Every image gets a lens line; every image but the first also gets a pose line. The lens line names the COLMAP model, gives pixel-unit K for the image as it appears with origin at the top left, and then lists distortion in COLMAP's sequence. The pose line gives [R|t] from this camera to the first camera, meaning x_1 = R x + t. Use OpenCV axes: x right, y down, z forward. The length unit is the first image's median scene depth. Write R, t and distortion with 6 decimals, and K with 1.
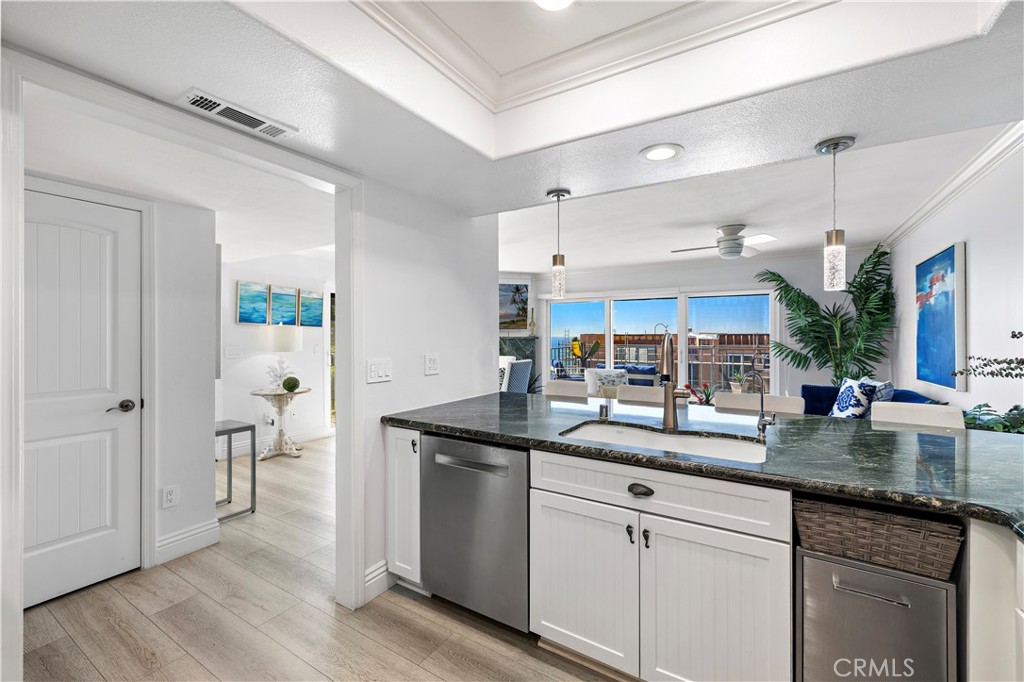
lens RADIAL K [[435.9, 0, 505.8], [0, 435.9, 334.4], [0, 0, 1]] dist [0.003957, 0.000054]
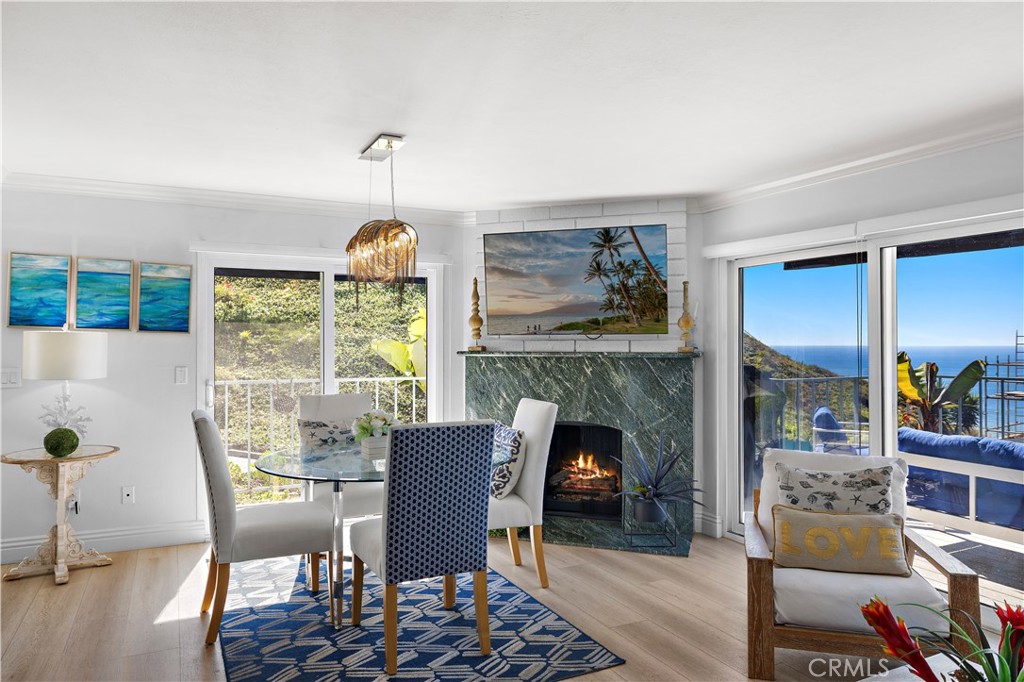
lens RADIAL K [[684.1, 0, 513.3], [0, 684.1, 327.4], [0, 0, 1]] dist [-0.005229, 0.003601]
pose [[0.852001, -0.009251, -0.523458, 0.473106], [-0.001624, 0.999792, -0.020314, -0.008991], [0.523538, 0.018158, 0.851809, 0.680155]]
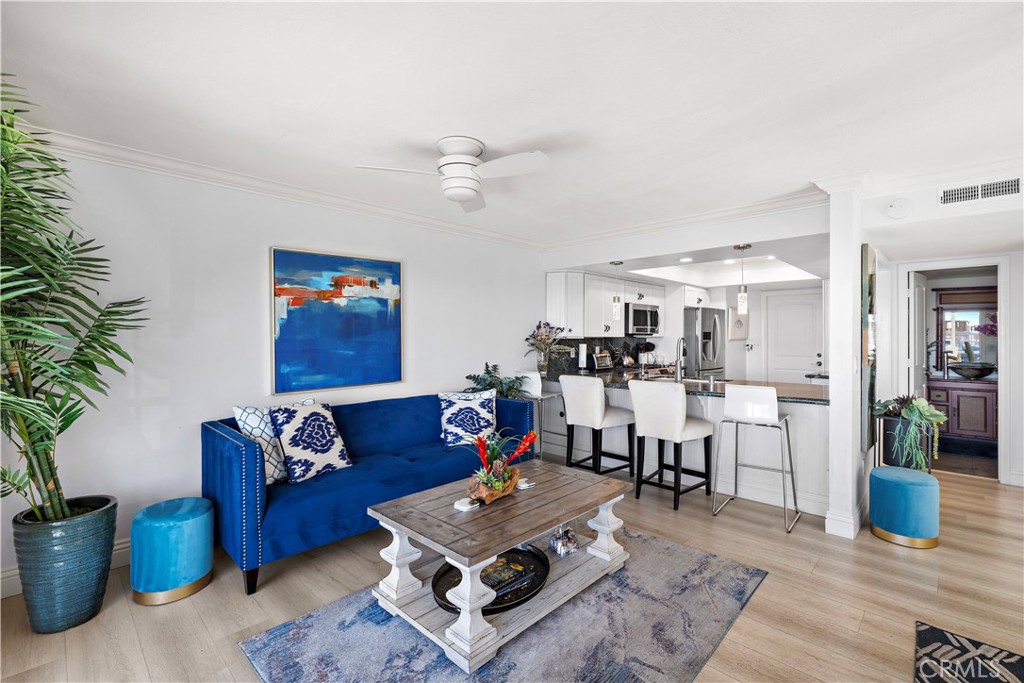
lens RADIAL K [[461.6, 0, 506.2], [0, 461.6, 323.6], [0, 0, 1]] dist [-0.003085, 0.001154]
pose [[-0.976429, 0.002658, 0.215822, 0.349888], [-0.003110, 0.999647, -0.026382, -0.002011], [-0.215816, -0.026431, -0.976076, 1.655018]]
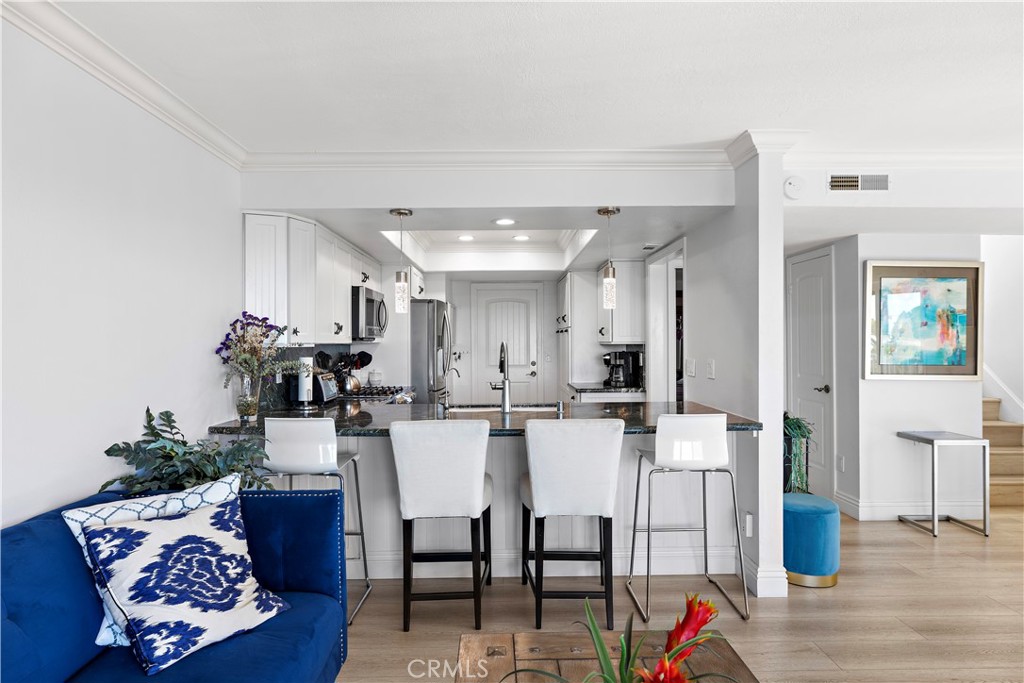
lens RADIAL K [[609.5, 0, 514.8], [0, 609.5, 341.6], [0, 0, 1]] dist [0.004588, 0.005843]
pose [[-0.835943, 0.003796, -0.548804, 0.676352], [0.004556, 0.999990, -0.000024, -0.001539], [0.548798, -0.002520, -0.835951, 1.264625]]
